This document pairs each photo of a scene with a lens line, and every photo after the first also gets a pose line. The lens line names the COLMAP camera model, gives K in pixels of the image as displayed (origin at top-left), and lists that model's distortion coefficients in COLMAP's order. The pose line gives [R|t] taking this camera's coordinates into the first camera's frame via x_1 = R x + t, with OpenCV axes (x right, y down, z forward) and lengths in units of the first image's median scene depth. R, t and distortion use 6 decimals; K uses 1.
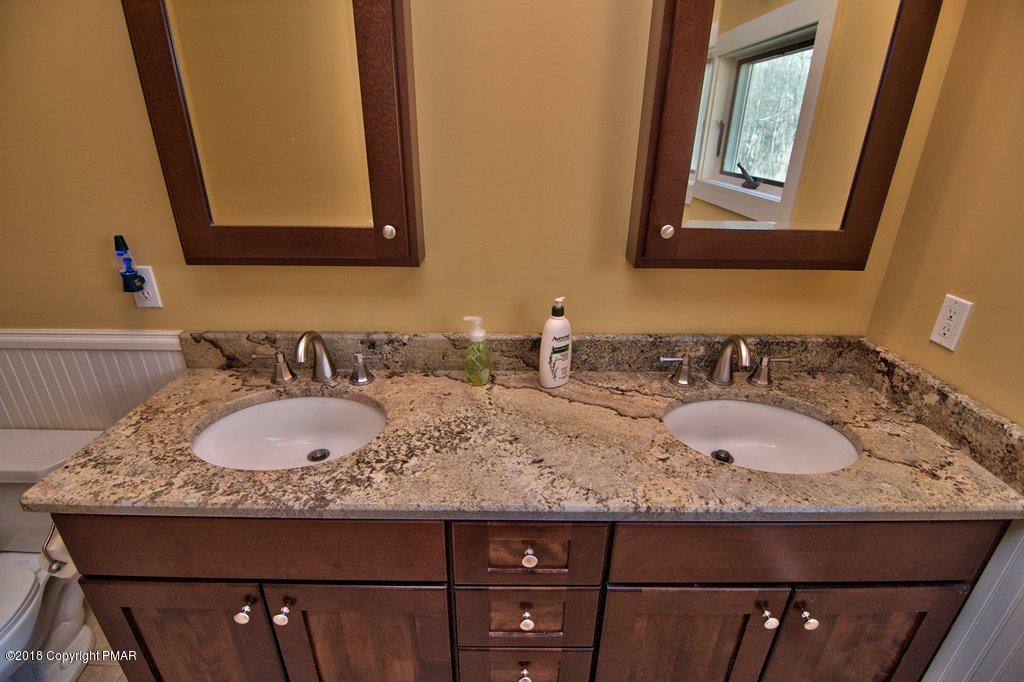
lens RADIAL K [[489.0, 0, 509.5], [0, 489.0, 343.0], [0, 0, 1]] dist [-0.008106, -0.007558]
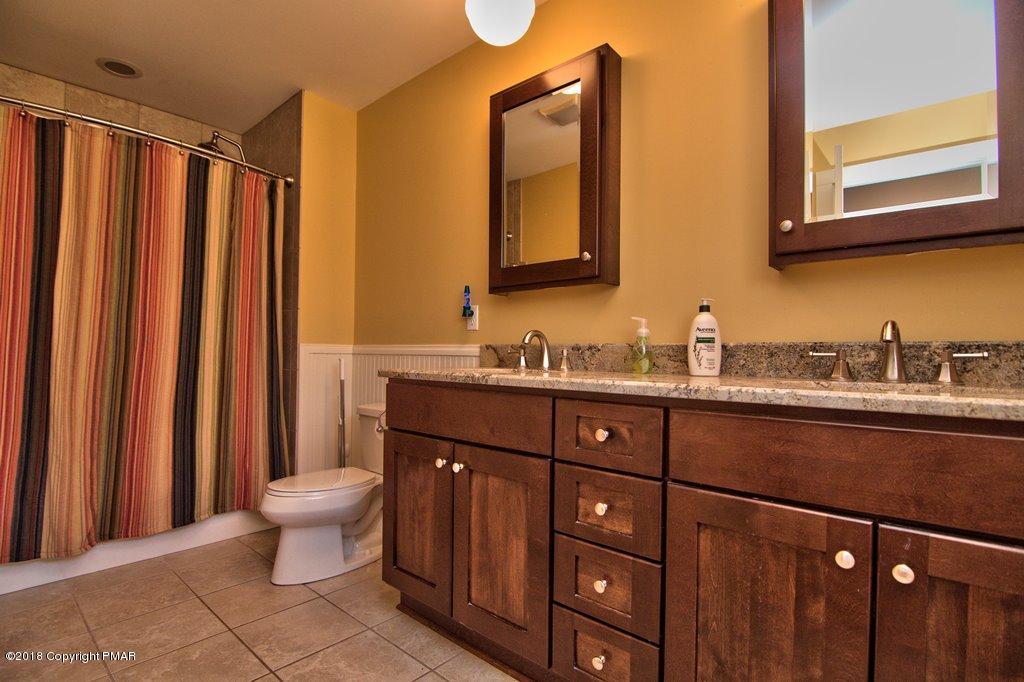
lens RADIAL K [[489.0, 0, 508.3], [0, 489.0, 342.8], [0, 0, 1]] dist [-0.008106, -0.007558]
pose [[0.752922, -0.014324, -0.657954, 0.511835], [-0.263840, 0.909333, -0.321718, 0.512511], [0.602908, 0.415823, 0.680877, -0.081273]]
